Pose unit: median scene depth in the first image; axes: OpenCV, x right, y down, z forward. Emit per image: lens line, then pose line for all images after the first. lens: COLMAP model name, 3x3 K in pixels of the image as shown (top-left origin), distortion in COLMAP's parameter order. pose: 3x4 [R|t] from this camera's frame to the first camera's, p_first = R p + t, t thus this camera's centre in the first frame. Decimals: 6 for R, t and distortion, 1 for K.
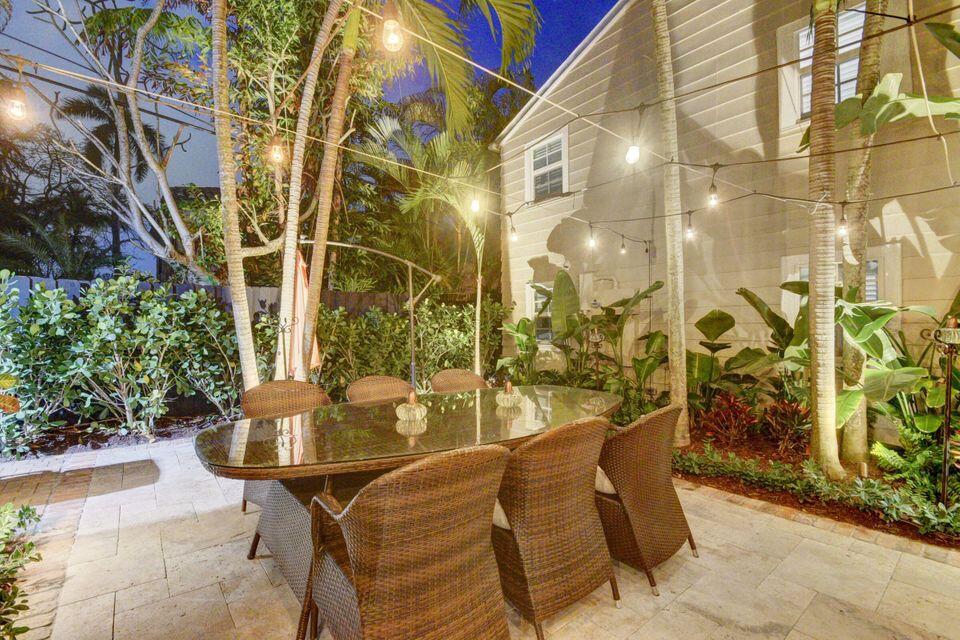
lens RADIAL K [[420.1, 0, 480.0], [0, 420.1, 320.0], [0, 0, 1]] dist [0.000876, -0.011886]
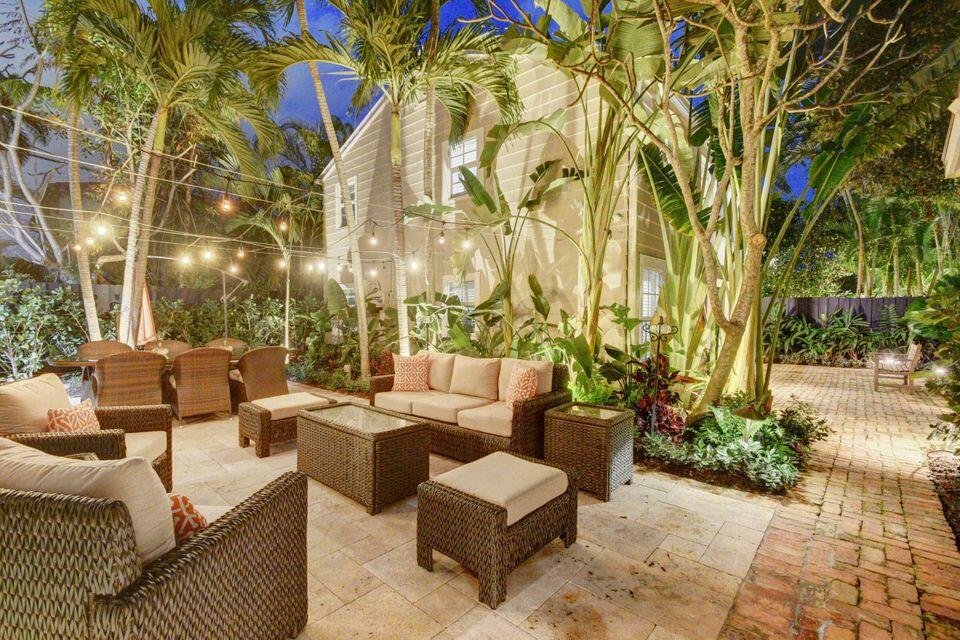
lens RADIAL K [[420.1, 0, 480.0], [0, 420.1, 320.0], [0, 0, 1]] dist [0.000876, -0.011886]
pose [[0.987793, 0.008976, 0.155515, 0.584419], [-0.012731, 0.999651, 0.023165, -0.010103], [-0.155252, -0.024862, 0.987562, -0.724353]]
